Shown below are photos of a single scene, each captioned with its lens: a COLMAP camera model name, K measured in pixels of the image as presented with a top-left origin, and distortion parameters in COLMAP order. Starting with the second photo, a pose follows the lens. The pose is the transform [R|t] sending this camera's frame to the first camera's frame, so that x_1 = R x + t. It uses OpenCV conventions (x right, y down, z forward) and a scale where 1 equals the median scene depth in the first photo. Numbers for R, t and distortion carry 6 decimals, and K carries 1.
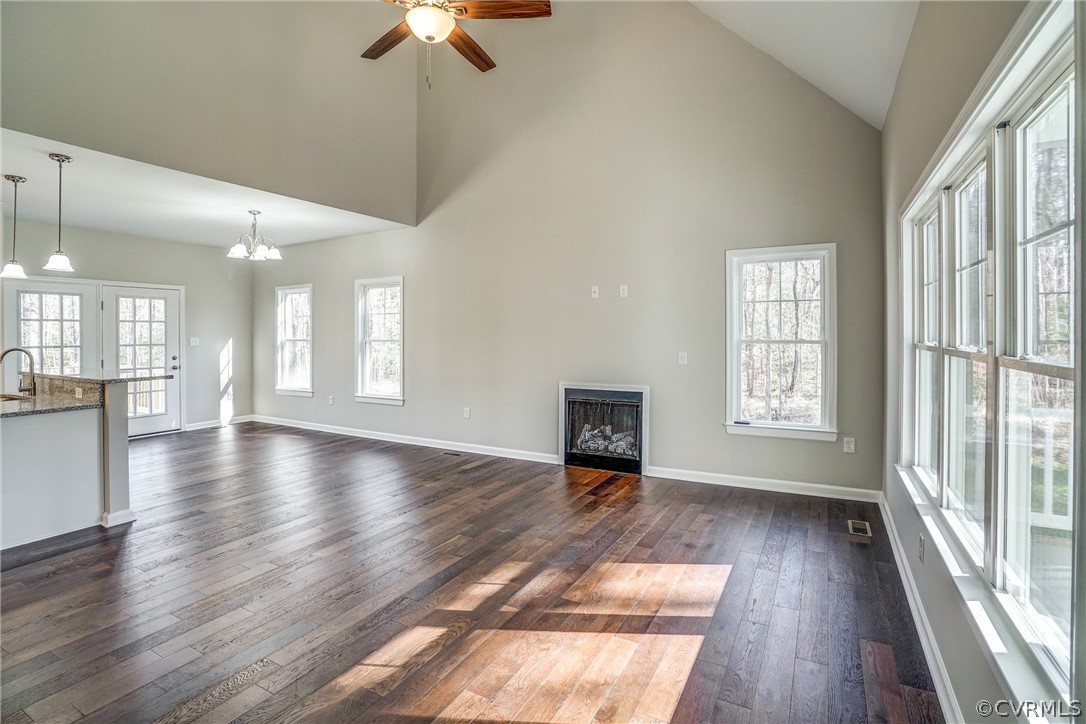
lens RADIAL K [[510.0, 0, 551.0], [0, 510.0, 332.0], [0, 0, 1]] dist [-0.070555, 0.026328]
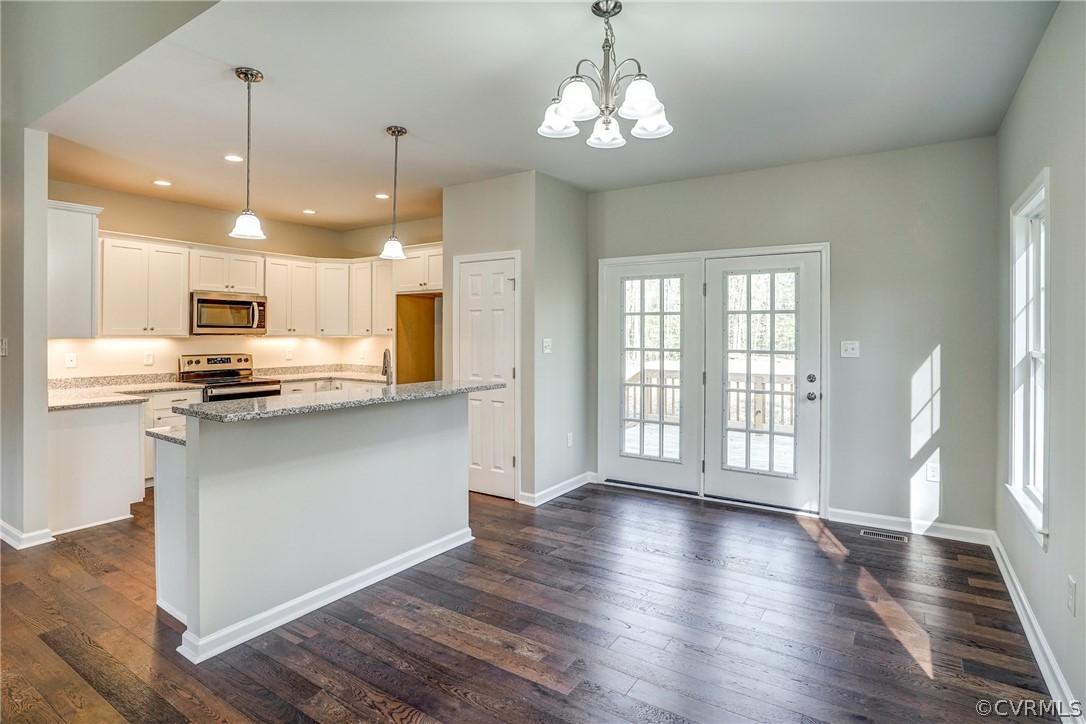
lens RADIAL K [[561.5, 0, 546.5], [0, 561.5, 330.9], [0, 0, 1]] dist [-0.060861, 0.030878]
pose [[-0.081714, 0.005032, -0.996643, -0.139092], [-0.005918, 0.999967, 0.005534, -0.001033], [0.996638, 0.006350, -0.081681, 0.773761]]
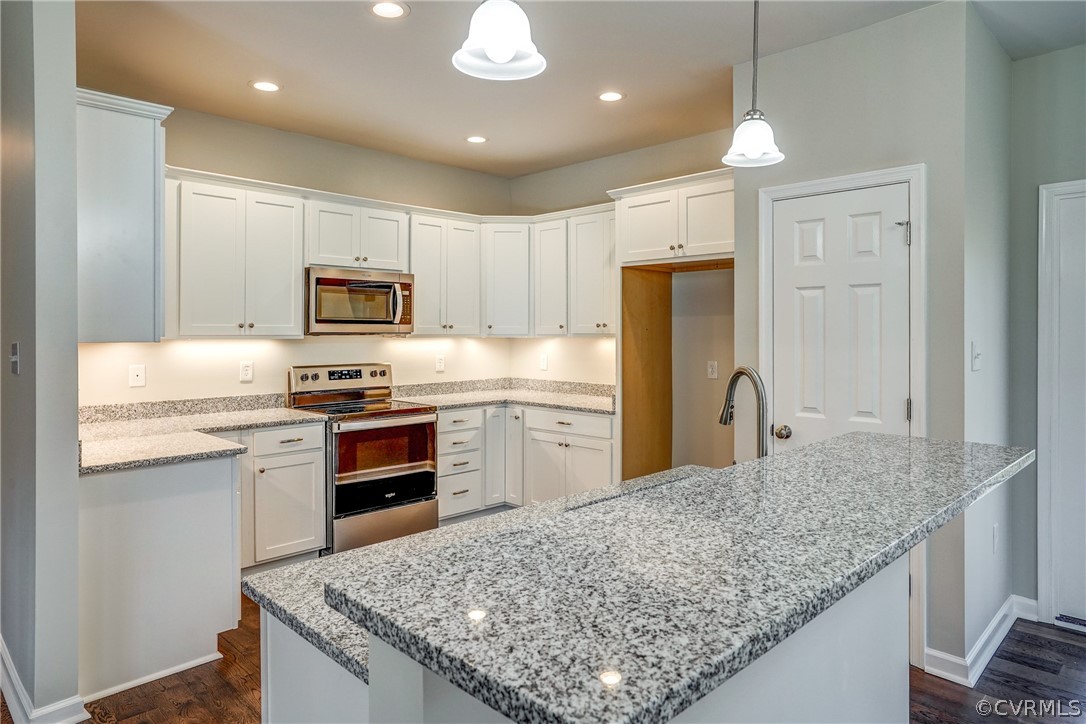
lens RADIAL K [[676.2, 0, 547.7], [0, 676.2, 326.1], [0, 0, 1]] dist [-0.021312, 0.001838]
pose [[-0.282426, 0.002481, -0.959286, -0.356438], [-0.000569, 0.999996, 0.002754, 0.002343], [0.959289, 0.001324, -0.282424, 0.585313]]
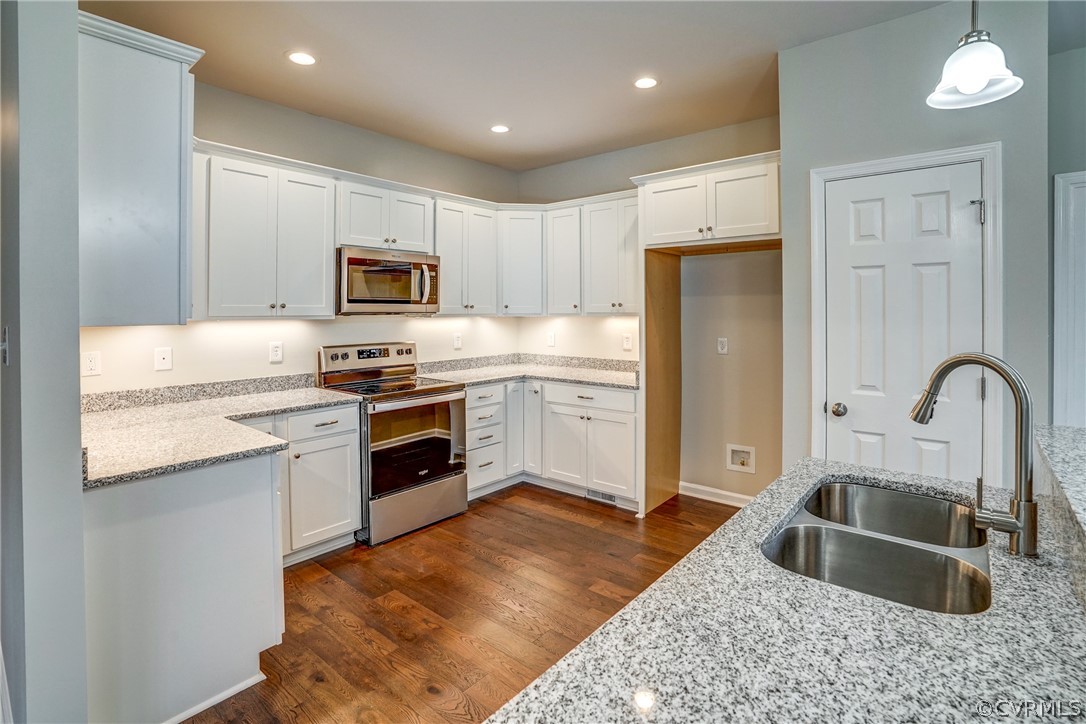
lens RADIAL K [[526.9, 0, 550.2], [0, 526.9, 305.3], [0, 0, 1]] dist [-0.064628, 0.019079]
pose [[-0.194394, 0.000678, -0.980923, -0.454765], [0.001506, 0.999999, 0.000393, 0.003473], [0.980922, -0.001401, -0.194395, 0.483566]]
